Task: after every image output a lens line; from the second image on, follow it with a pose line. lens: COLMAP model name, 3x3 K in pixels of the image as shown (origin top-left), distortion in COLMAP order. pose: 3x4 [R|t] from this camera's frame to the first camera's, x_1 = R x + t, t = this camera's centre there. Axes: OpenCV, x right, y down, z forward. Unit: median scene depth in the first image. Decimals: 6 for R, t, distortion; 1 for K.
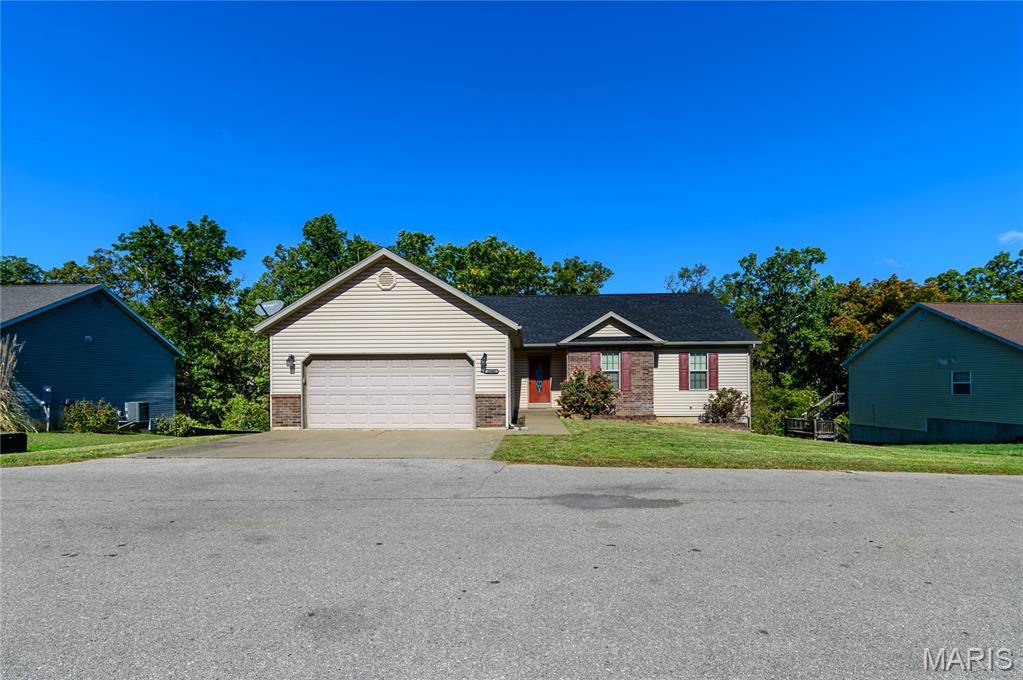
lens RADIAL K [[449.9, 0, 510.6], [0, 449.9, 386.3], [0, 0, 1]] dist [-0.000843, -0.000081]
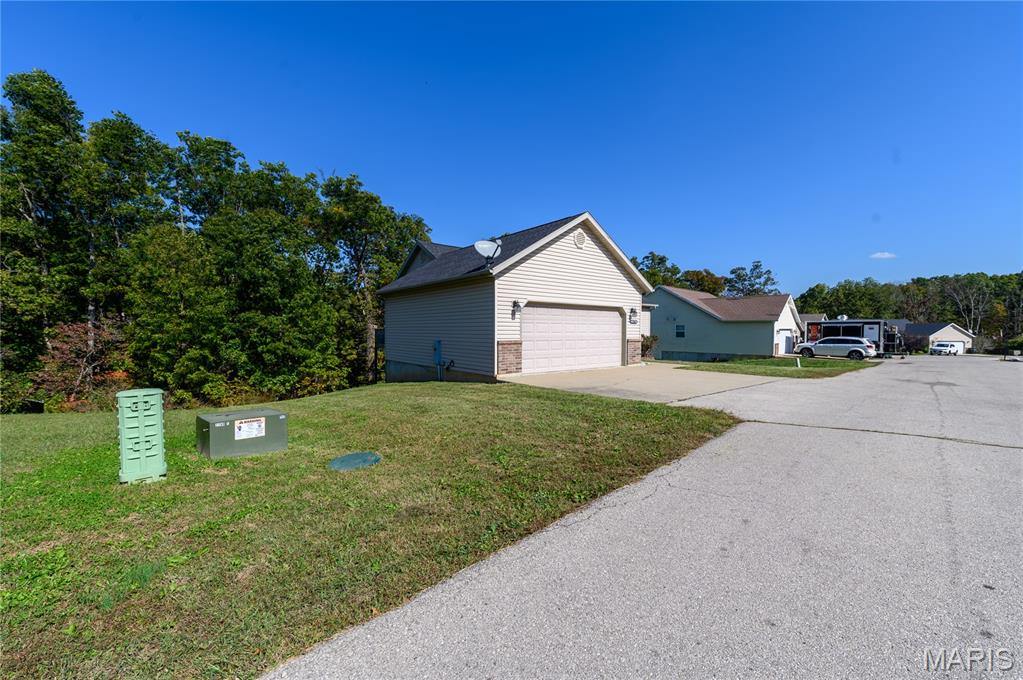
lens RADIAL K [[417.6, 0, 511.5], [0, 417.6, 340.0], [0, 0, 1]] dist [-0.001064, -0.000112]
pose [[0.751594, -0.006310, 0.659596, -0.944410], [-0.007454, 0.999809, 0.018059, 0.000136], [-0.659584, -0.018490, 0.751403, 0.268156]]
